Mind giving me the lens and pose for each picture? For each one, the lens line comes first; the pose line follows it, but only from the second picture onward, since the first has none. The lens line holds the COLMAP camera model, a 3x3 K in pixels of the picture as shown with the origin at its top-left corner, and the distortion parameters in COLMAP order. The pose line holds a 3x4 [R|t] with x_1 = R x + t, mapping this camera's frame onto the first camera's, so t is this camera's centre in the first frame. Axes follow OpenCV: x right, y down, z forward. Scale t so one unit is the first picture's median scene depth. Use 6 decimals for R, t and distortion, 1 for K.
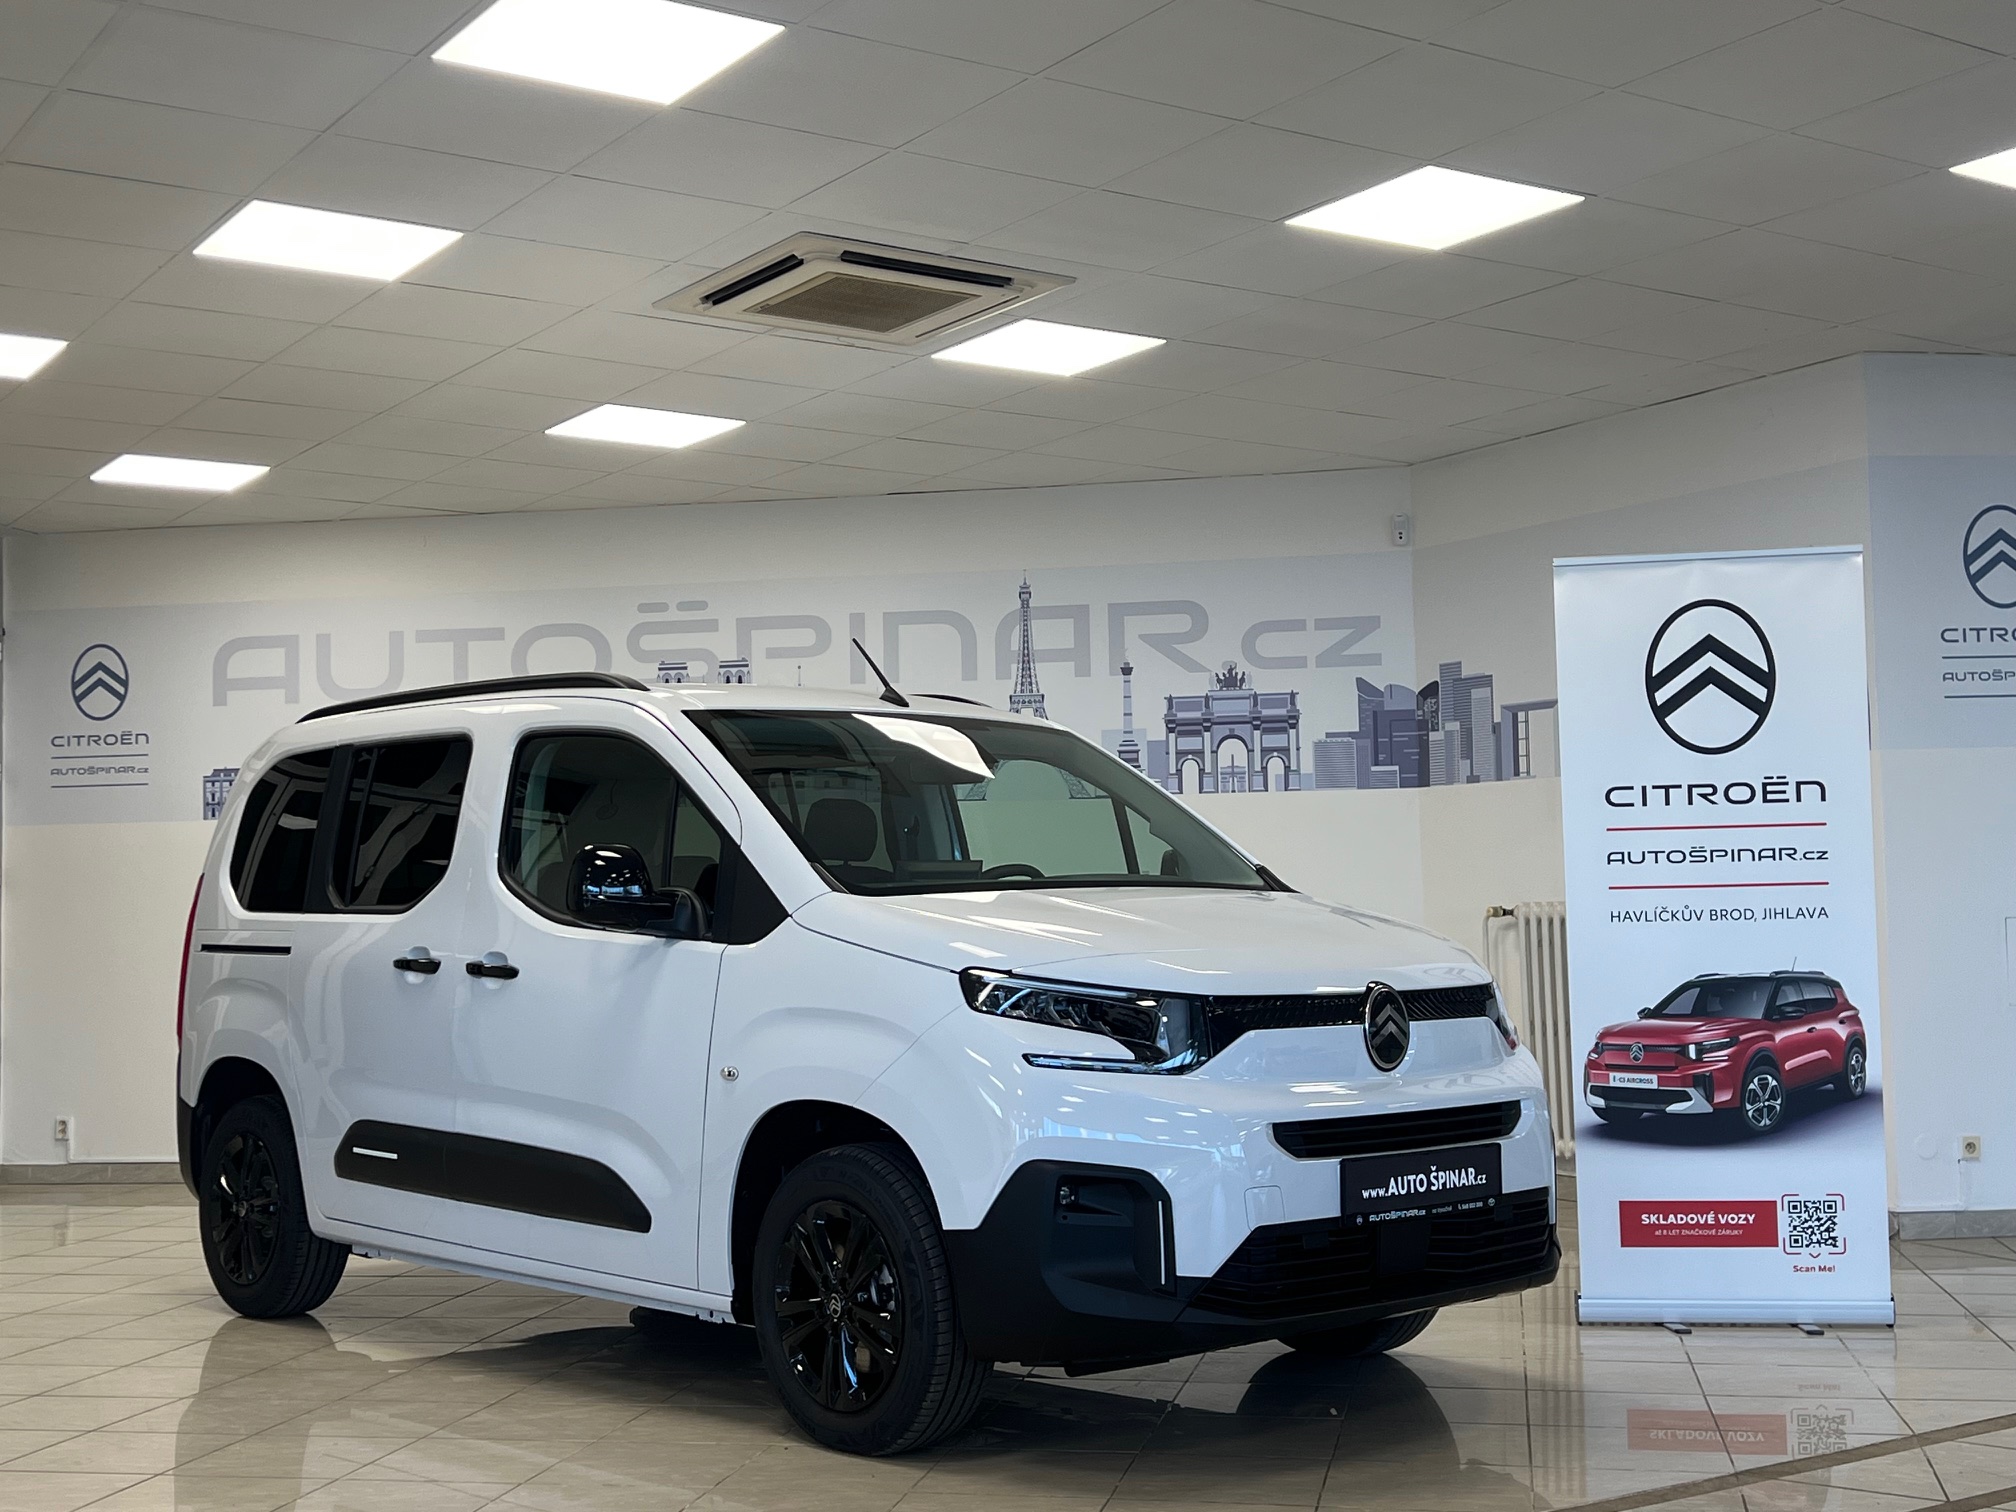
lens RADIAL K [[2402.9, 0, 1008.0], [0, 2402.9, 756.0], [0, 0, 1]] dist [0.143017, -0.038733]
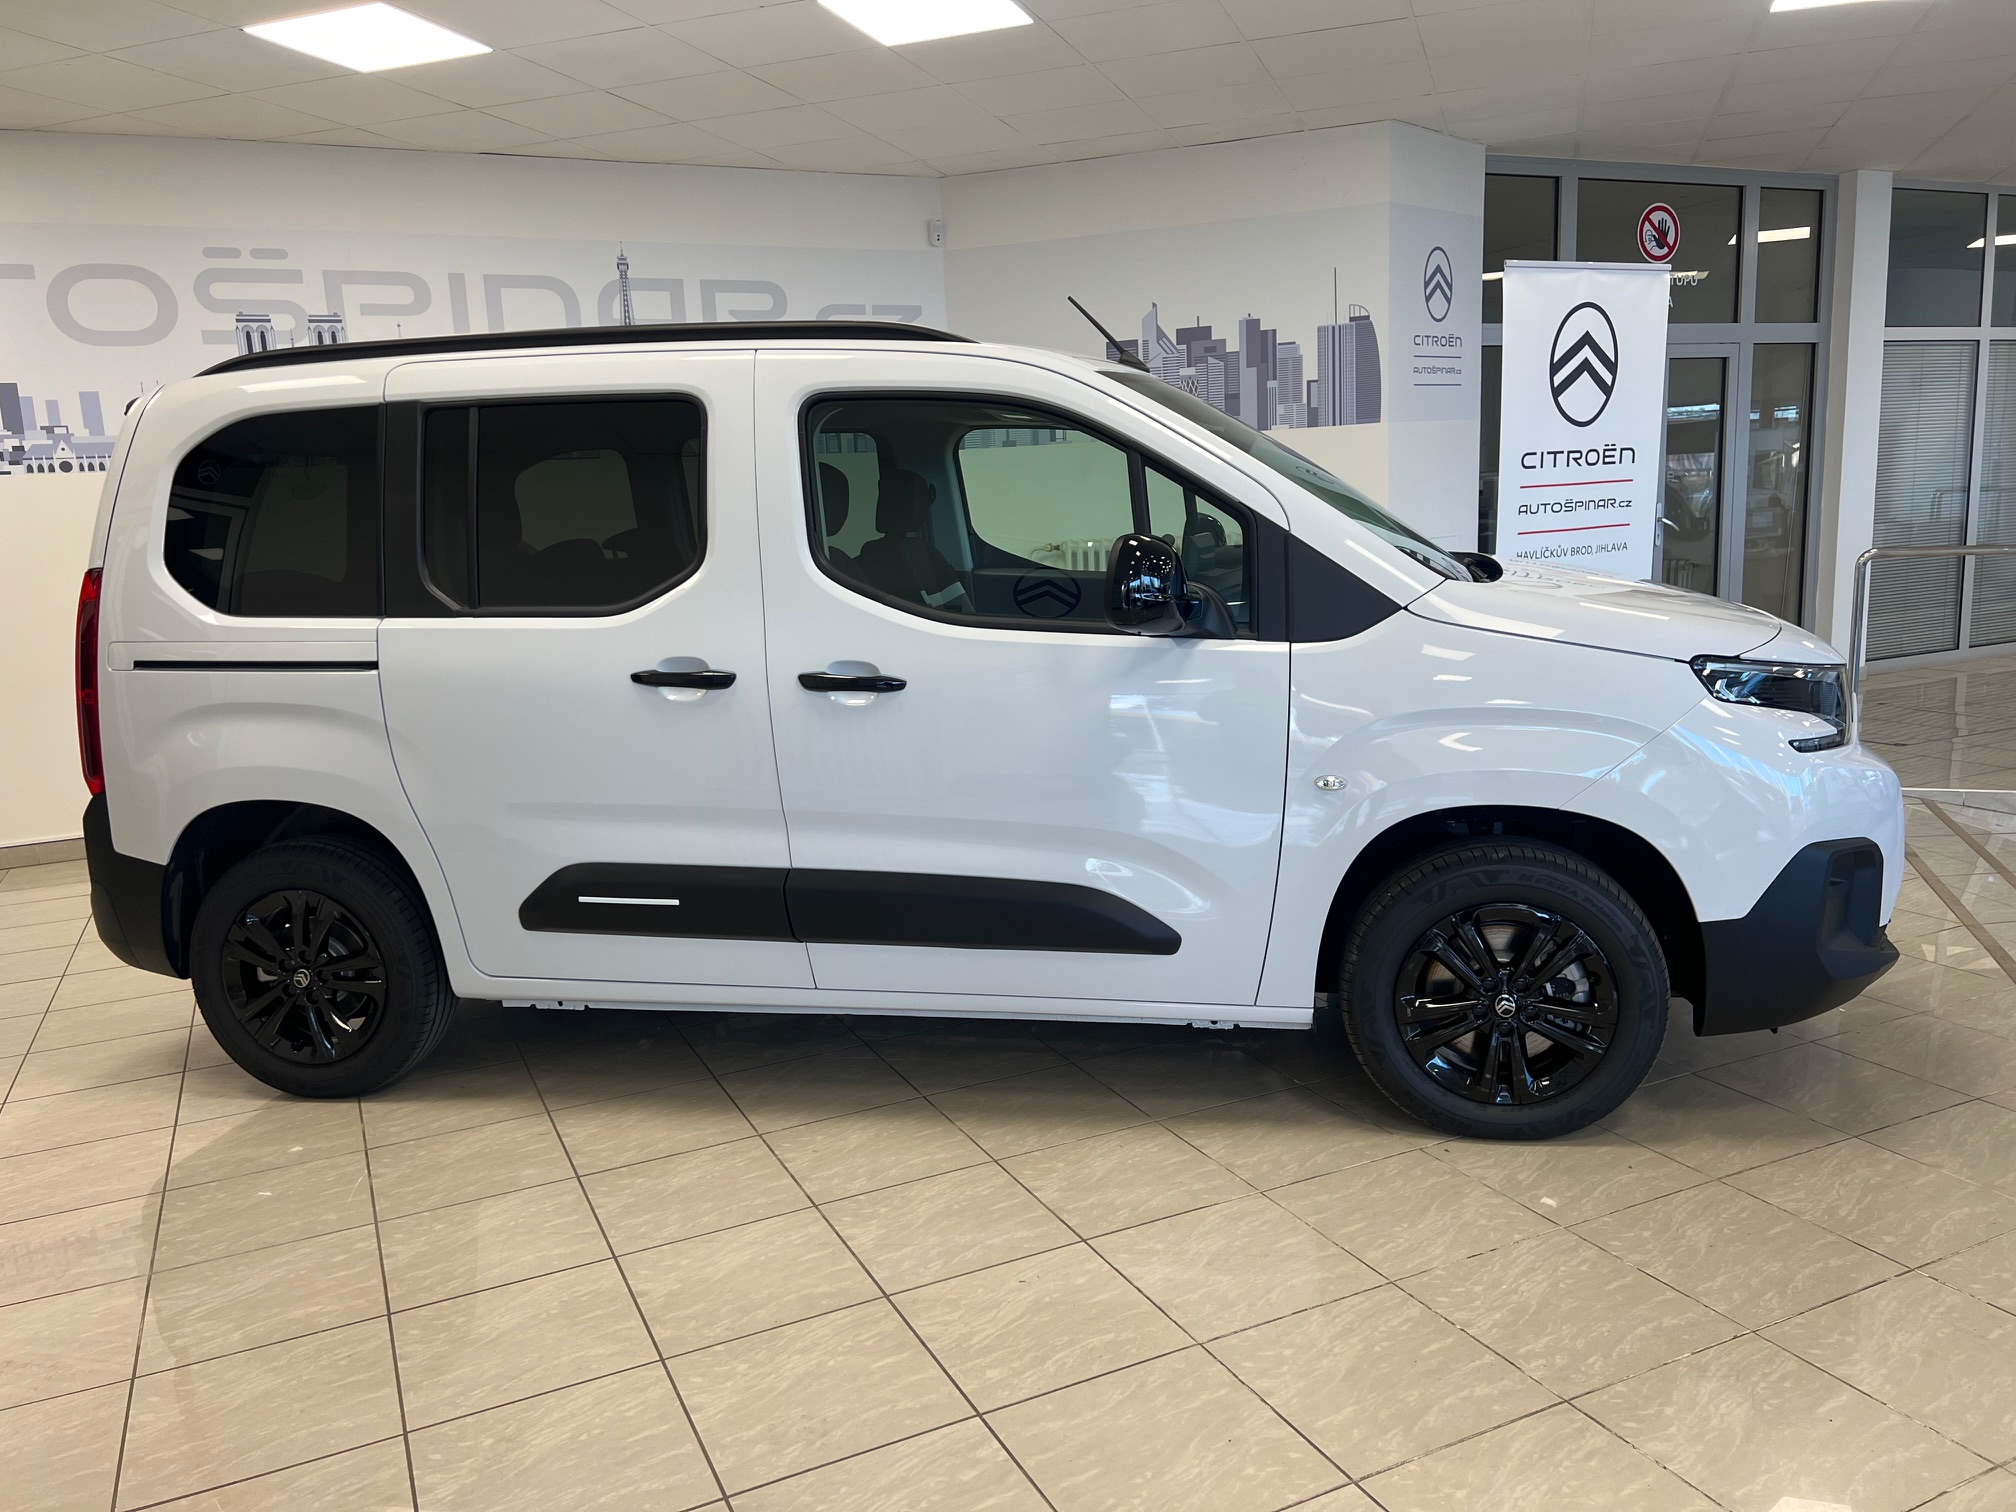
lens RADIAL K [[1516.6, 0, 1001.2], [0, 1516.6, 746.5], [0, 0, 1]] dist [0.047123, -0.050085]
pose [[0.804622, -0.115807, 0.582385, -0.454243], [-0.010124, 0.977979, 0.208458, -0.000651], [-0.593701, -0.173626, 0.785731, 0.515816]]
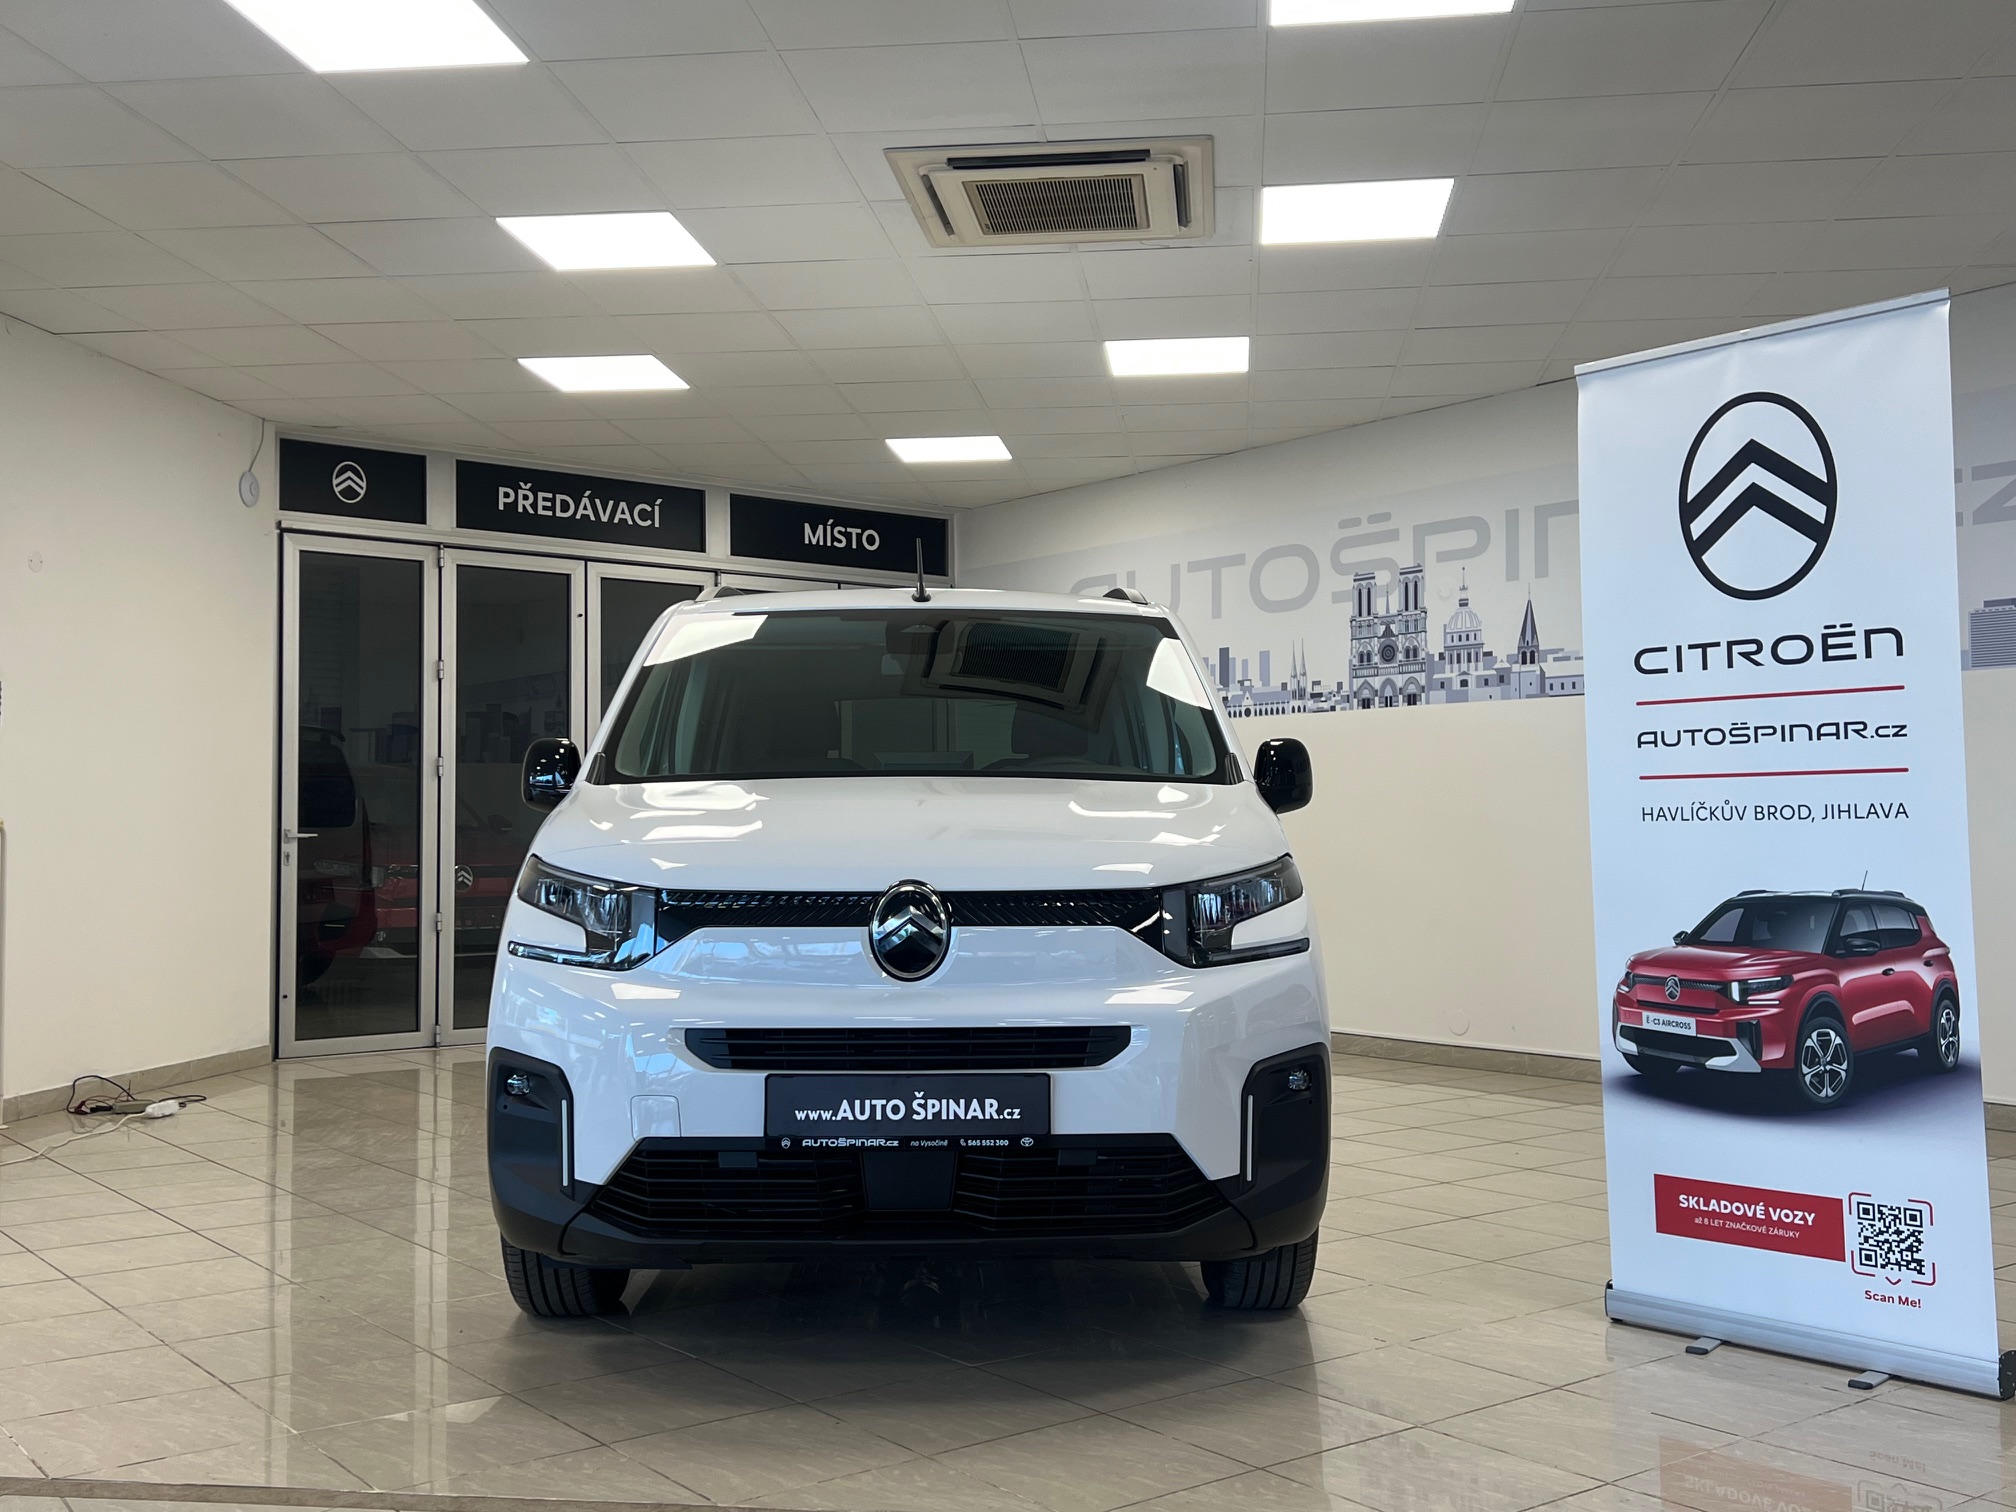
lens RADIAL K [[1993.1, 0, 1008.0], [0, 1993.1, 756.0], [0, 0, 1]] dist [0.097441, -0.006126]
pose [[0.758034, -0.008943, -0.652153, 0.522486], [0.032669, 0.999172, 0.024270, 0.024973], [0.651396, -0.039703, 0.757699, 0.375164]]
